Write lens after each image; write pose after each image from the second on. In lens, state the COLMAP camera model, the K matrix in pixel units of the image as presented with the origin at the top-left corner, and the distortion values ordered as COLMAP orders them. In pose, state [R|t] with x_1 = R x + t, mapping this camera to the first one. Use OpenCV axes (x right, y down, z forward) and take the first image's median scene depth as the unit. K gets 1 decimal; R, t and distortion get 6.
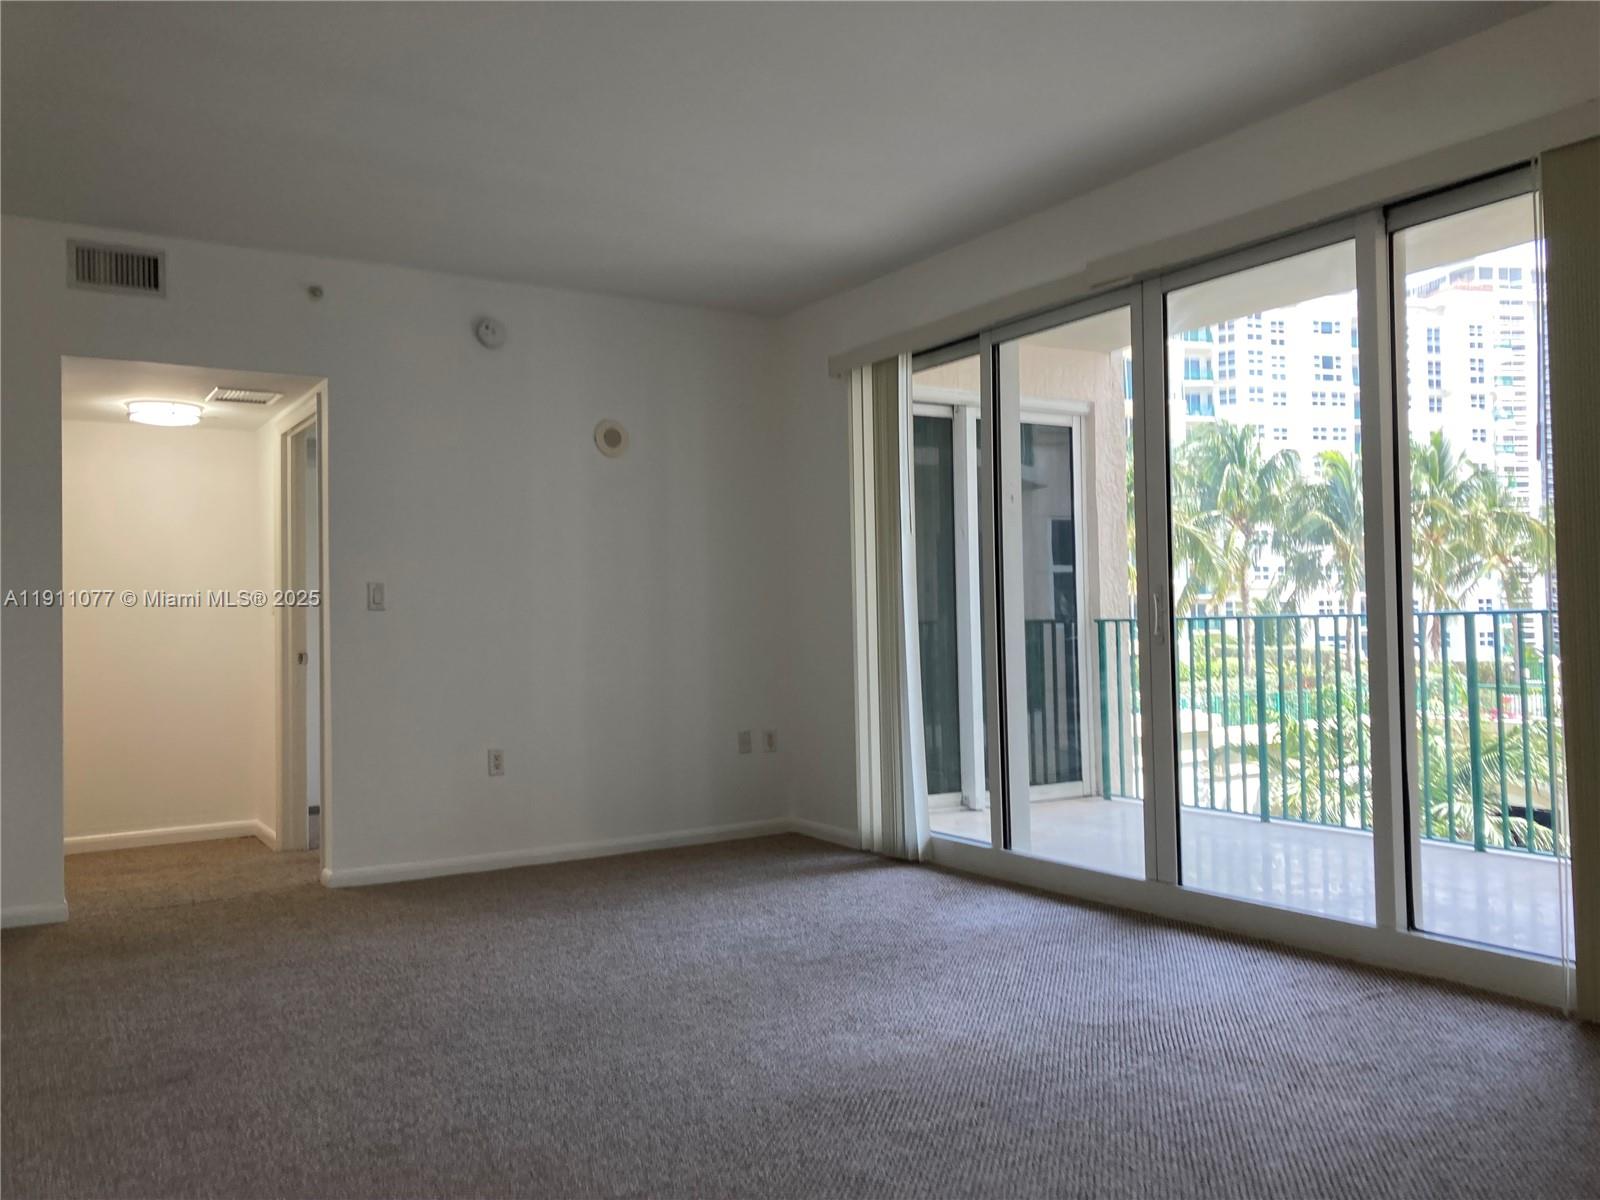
lens RADIAL K [[1311.9, 0, 824.4], [0, 1311.9, 587.2], [0, 0, 1]] dist [0.041319, -0.051021]
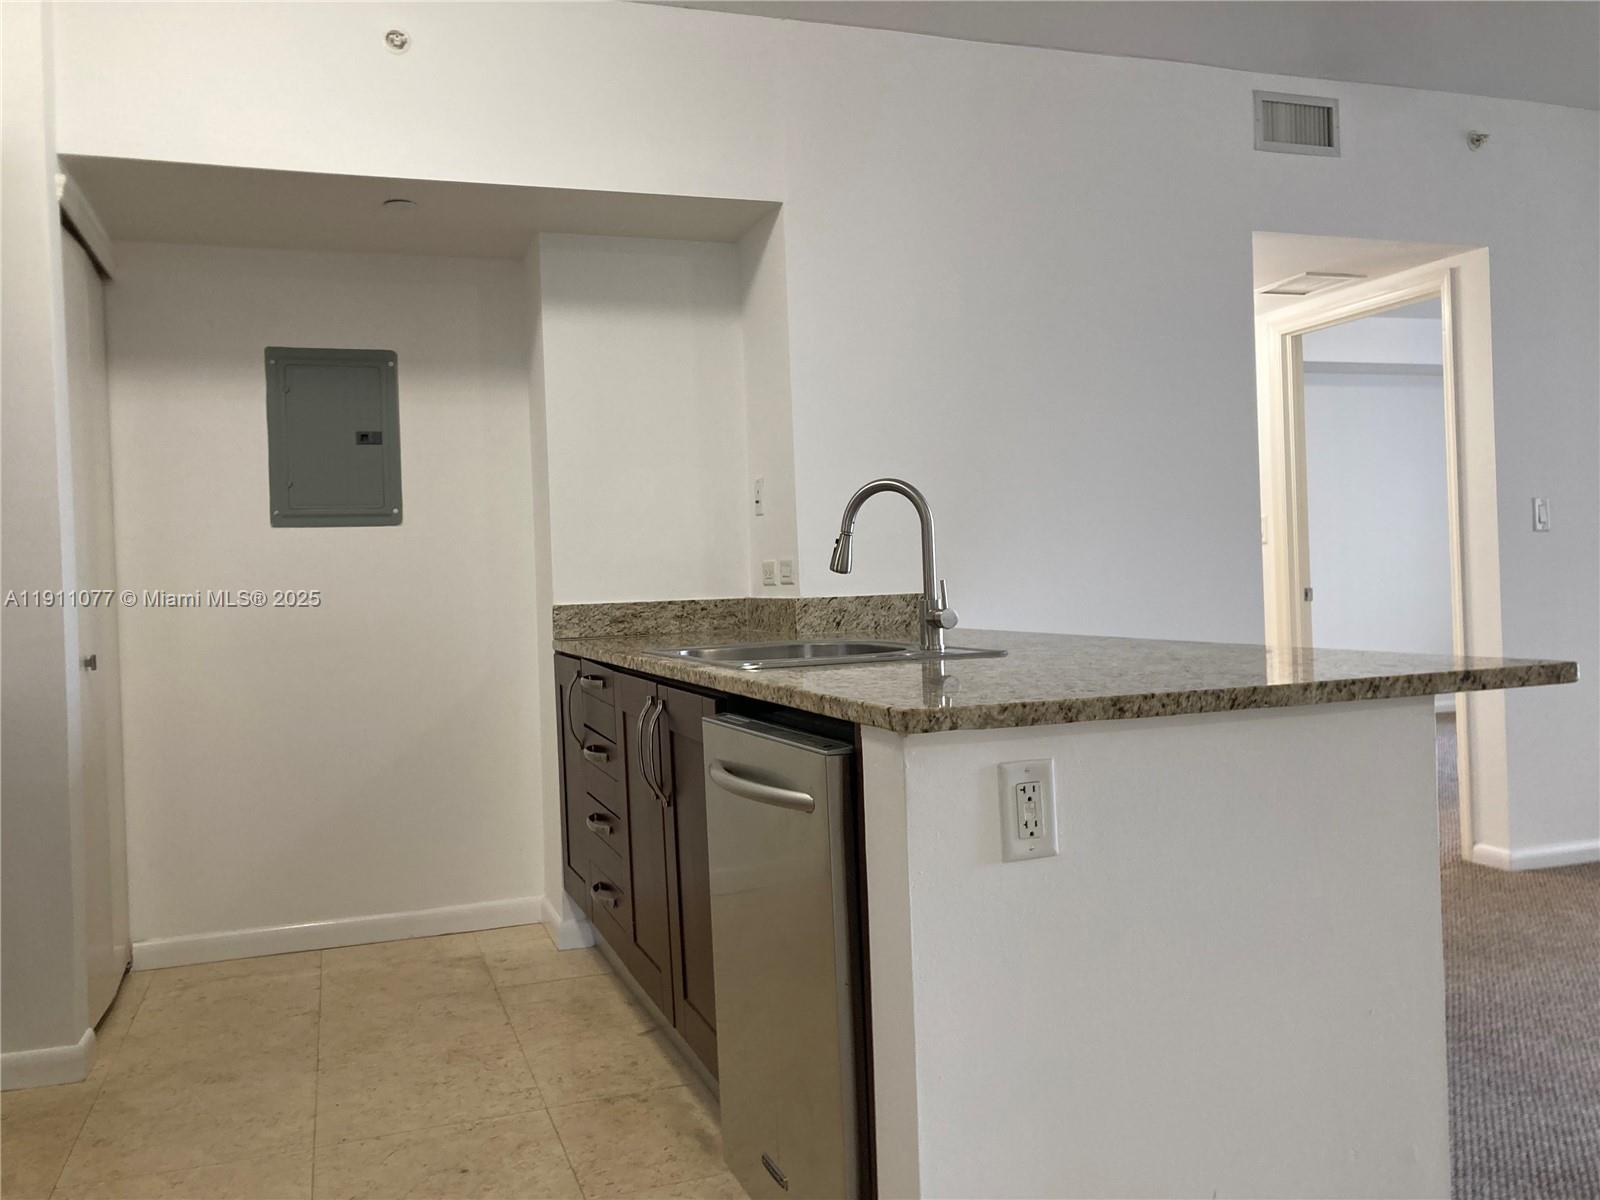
lens RADIAL K [[1311.9, 0, 811.9], [0, 1311.9, 584.2], [0, 0, 1]] dist [0.041319, -0.051021]
pose [[0.975325, -0.016681, -0.220142, -0.647963], [0.024965, 0.999079, 0.034901, 0.011367], [0.219357, -0.039536, 0.974843, 0.112183]]
